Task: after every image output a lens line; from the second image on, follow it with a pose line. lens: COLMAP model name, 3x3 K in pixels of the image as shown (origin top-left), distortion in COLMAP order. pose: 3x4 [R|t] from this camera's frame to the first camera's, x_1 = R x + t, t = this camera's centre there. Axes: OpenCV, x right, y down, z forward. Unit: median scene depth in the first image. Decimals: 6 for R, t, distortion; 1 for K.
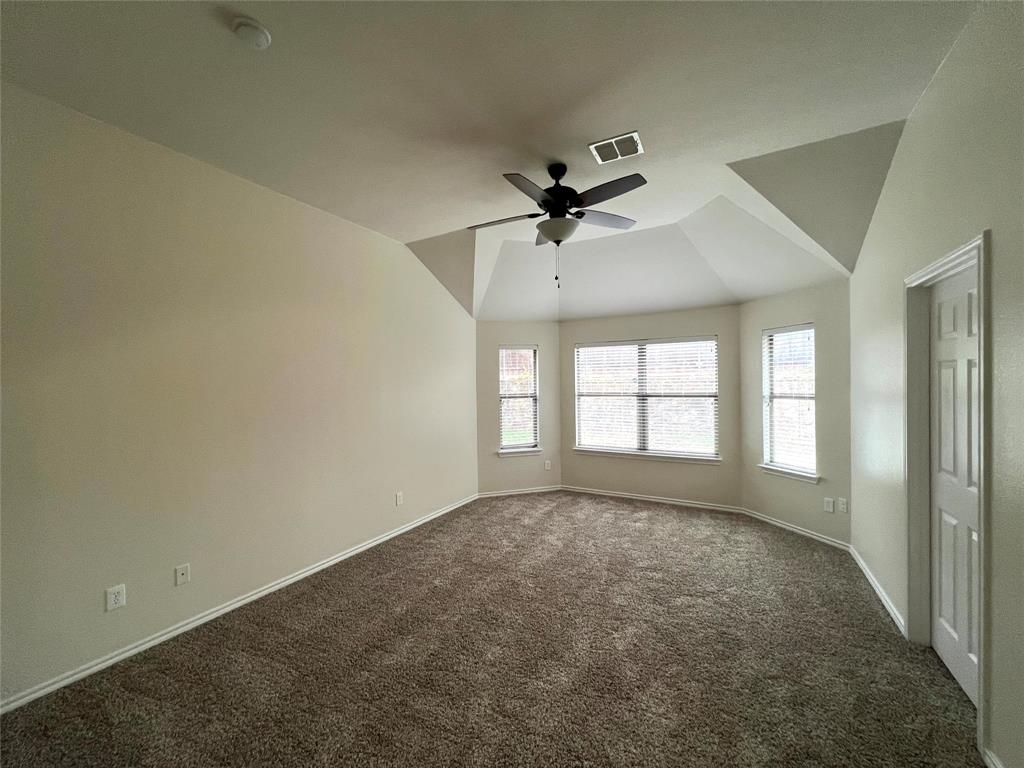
lens RADIAL K [[408.9, 0, 513.1], [0, 408.9, 383.8], [0, 0, 1]] dist [-0.001183, 0.000157]
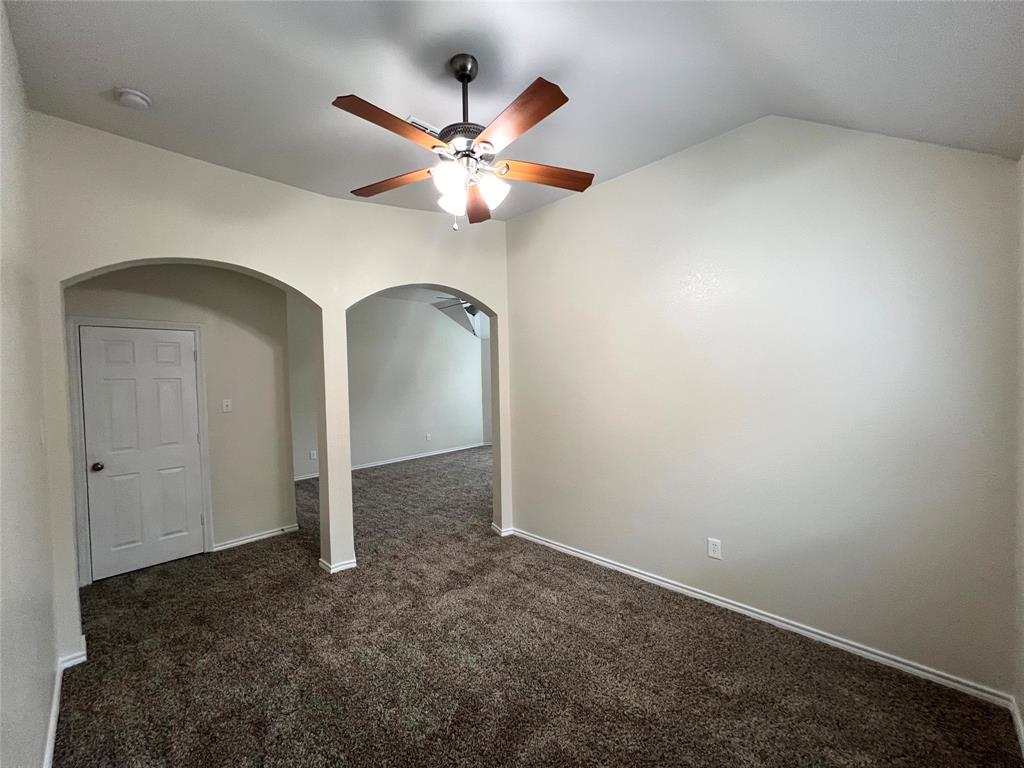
lens RADIAL K [[408.9, 0, 510.7], [0, 408.9, 382.3], [0, 0, 1]] dist [-0.001183, 0.000157]
pose [[0.963949, 0.002493, -0.266075, 0.652388], [0.002661, 0.999816, 0.019008, -0.013890], [0.266074, -0.019031, 0.963765, -0.806129]]
